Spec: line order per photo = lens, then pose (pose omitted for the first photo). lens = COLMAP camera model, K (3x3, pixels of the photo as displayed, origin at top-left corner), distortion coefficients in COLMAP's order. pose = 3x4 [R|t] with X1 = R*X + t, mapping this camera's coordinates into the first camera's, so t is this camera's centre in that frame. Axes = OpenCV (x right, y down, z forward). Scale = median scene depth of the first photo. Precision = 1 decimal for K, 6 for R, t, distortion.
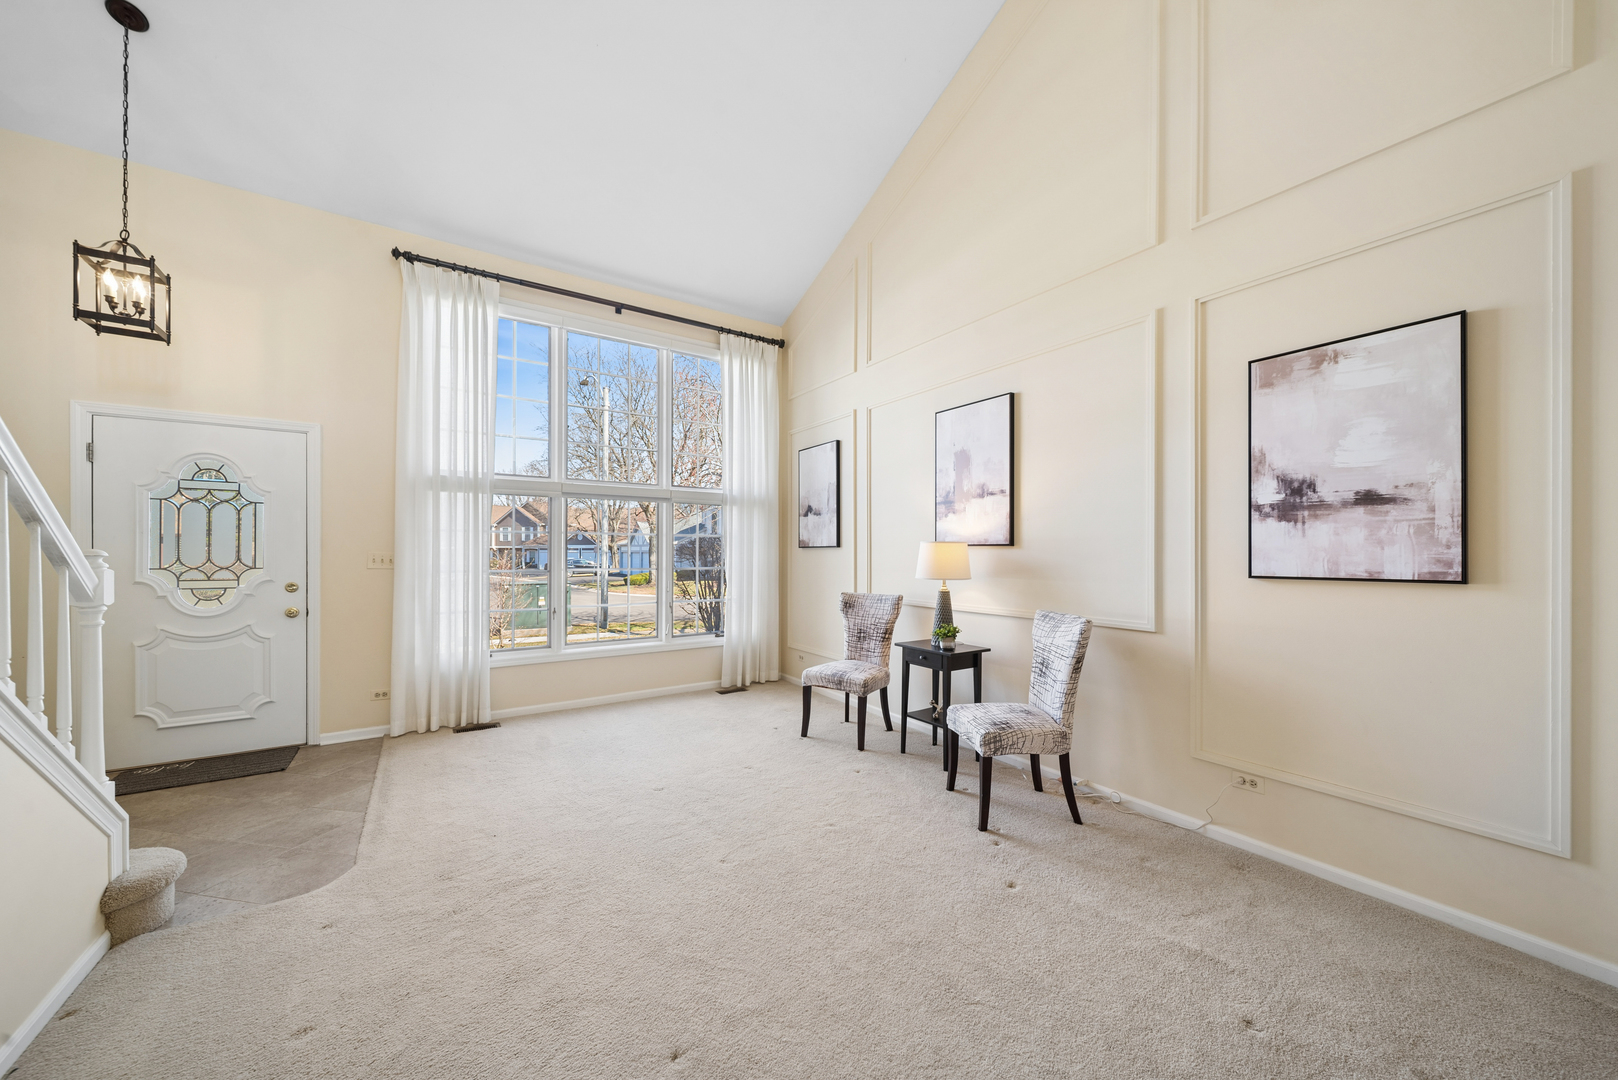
lens RADIAL K [[571.3, 0, 812.6], [0, 571.3, 557.7], [0, 0, 1]] dist [0.000417, -0.000089]
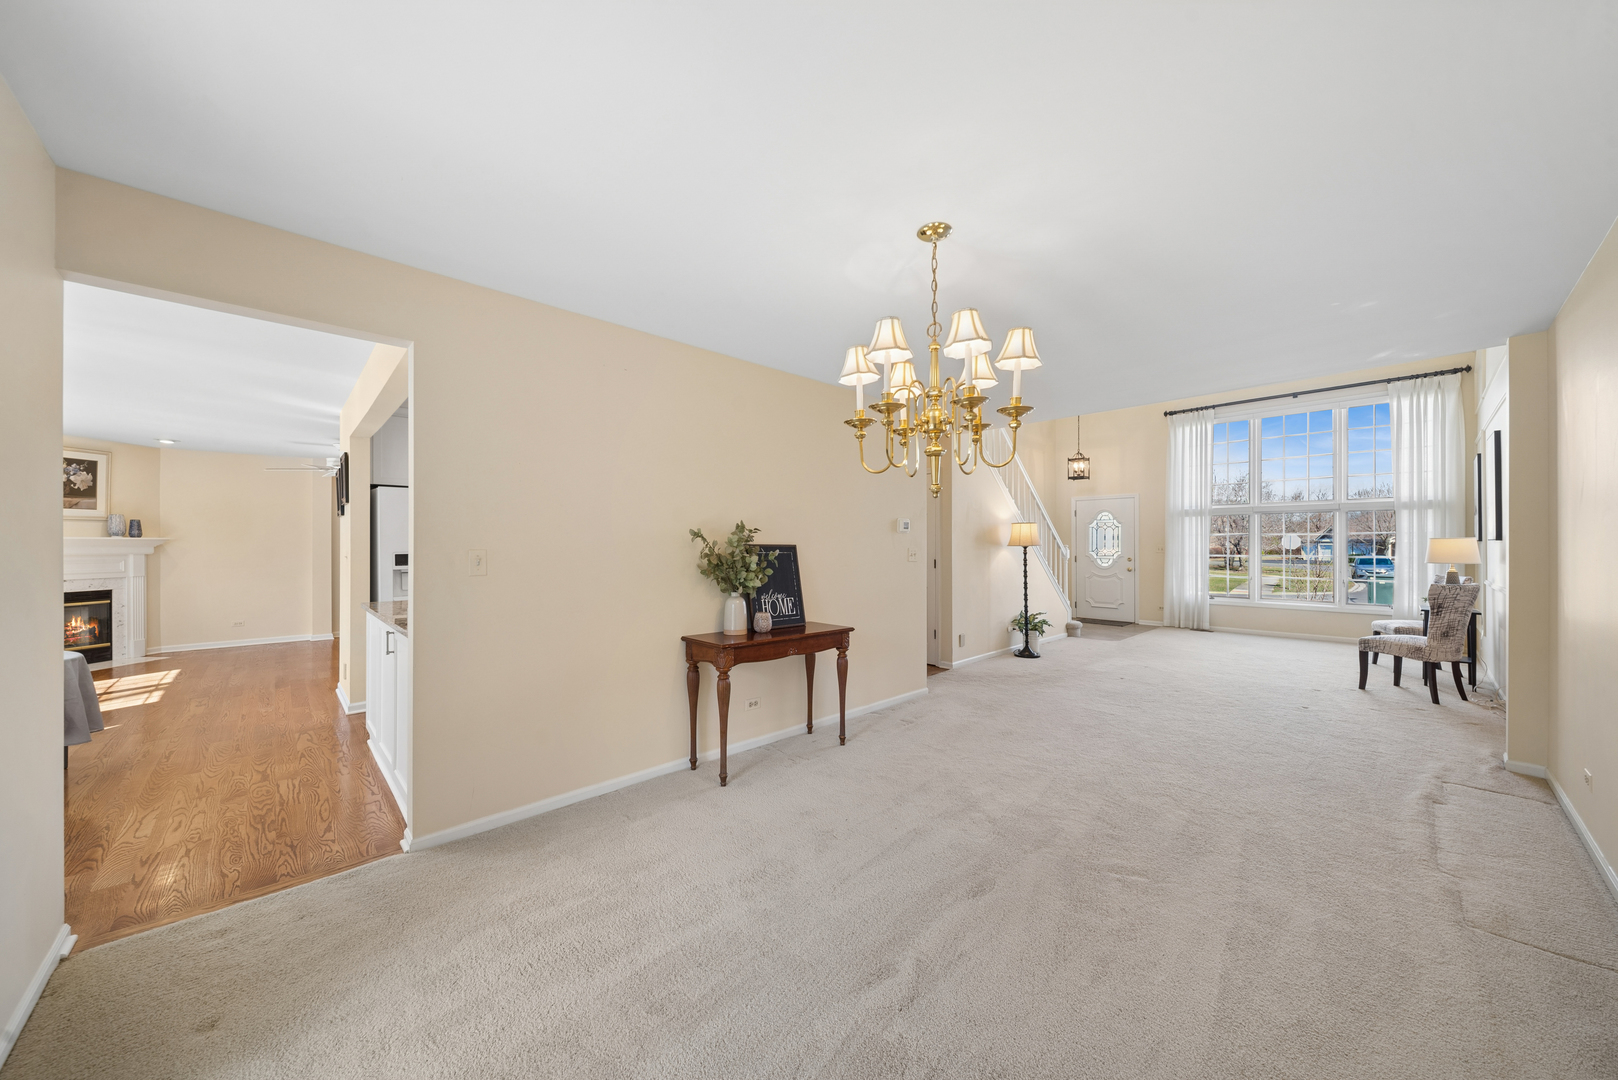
lens RADIAL K [[559.7, 0, 808.6], [0, 559.7, 544.1], [0, 0, 1]] dist [0.000427, -0.000010]
pose [[0.165521, -0.004211, -0.986197, 1.320902], [-0.009768, 0.999935, -0.005909, 0.013229], [0.986158, 0.010611, 0.165469, -0.820533]]
